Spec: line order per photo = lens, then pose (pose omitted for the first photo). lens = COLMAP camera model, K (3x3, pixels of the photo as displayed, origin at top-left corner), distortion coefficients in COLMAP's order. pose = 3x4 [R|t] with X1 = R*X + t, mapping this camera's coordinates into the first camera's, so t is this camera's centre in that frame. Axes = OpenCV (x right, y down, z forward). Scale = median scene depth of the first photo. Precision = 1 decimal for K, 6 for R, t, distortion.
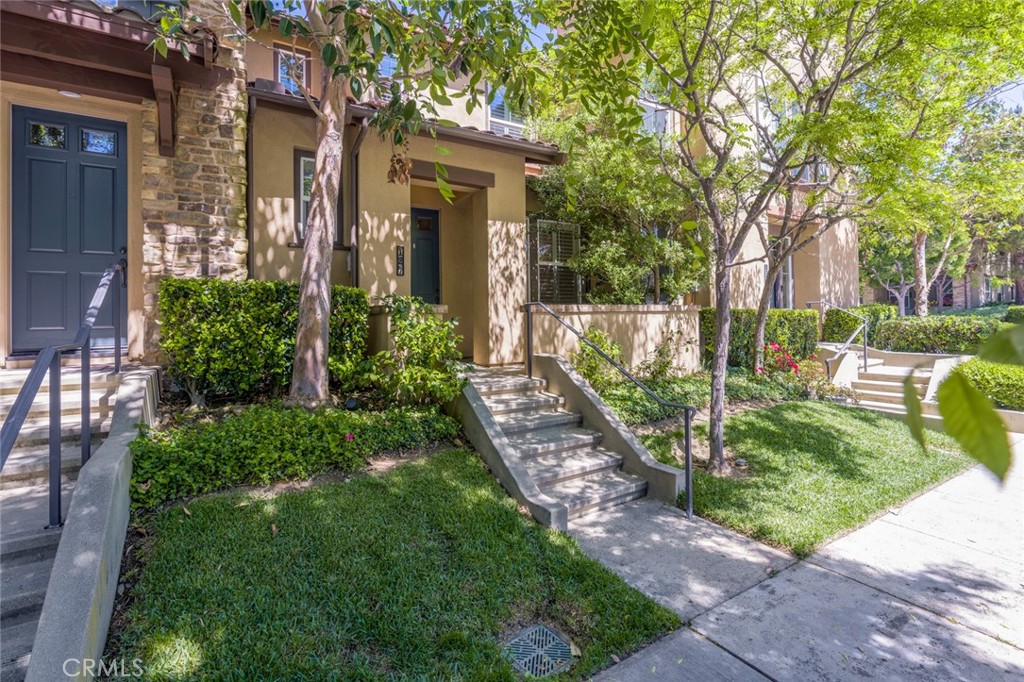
lens RADIAL K [[463.6, 0, 510.4], [0, 463.6, 309.4], [0, 0, 1]] dist [-0.003067, -0.000071]
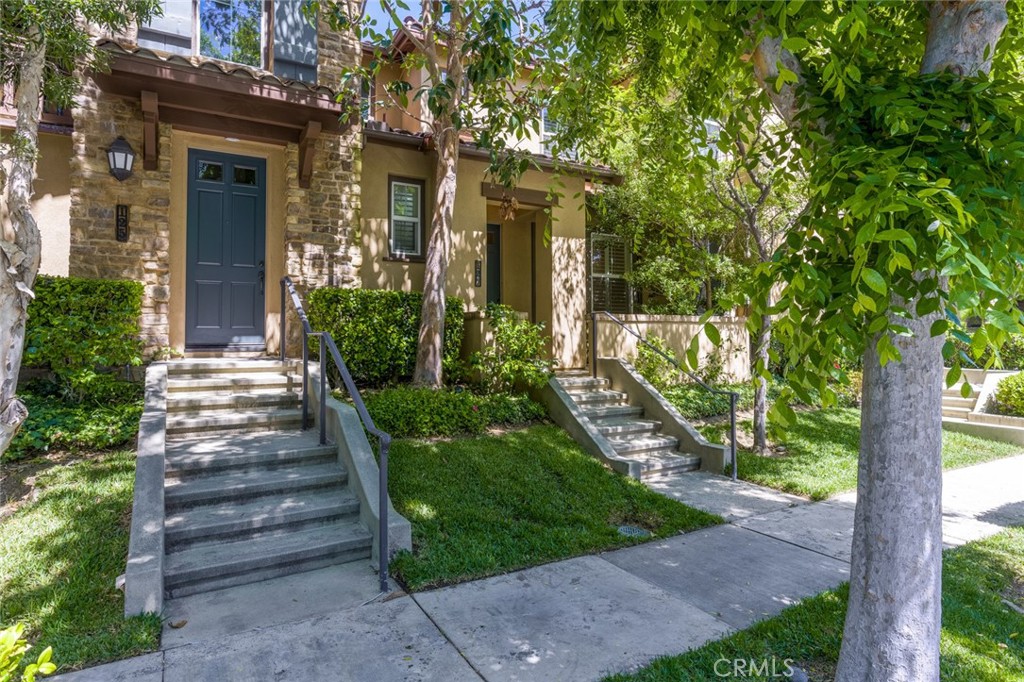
lens RADIAL K [[562.8, 0, 508.4], [0, 562.8, 315.1], [0, 0, 1]] dist [0.000546, -0.000028]
pose [[0.999327, 0.010525, -0.035150, -0.133291], [-0.011227, 0.999740, -0.019831, 0.026107], [0.034932, 0.020212, 0.999185, -0.420845]]
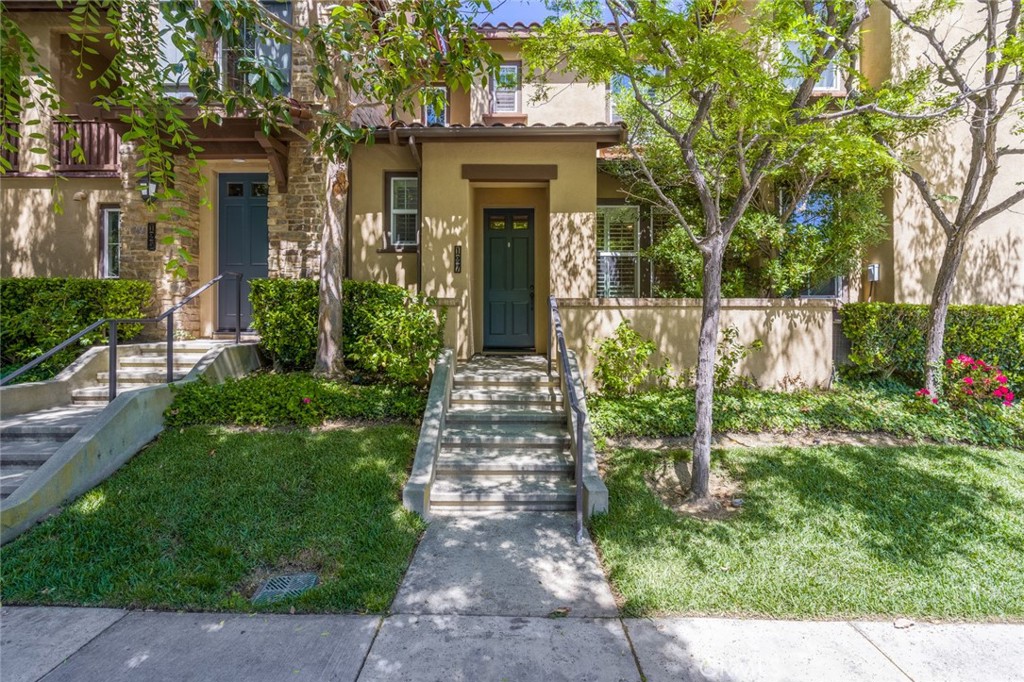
lens RADIAL K [[467.6, 0, 509.3], [0, 467.6, 318.9], [0, 0, 1]] dist [0.002525, 0.000324]
pose [[0.842606, 0.014345, -0.538339, 0.549574], [-0.004202, 0.999790, 0.020064, 0.017453], [0.538514, -0.014644, 0.842489, 0.153692]]
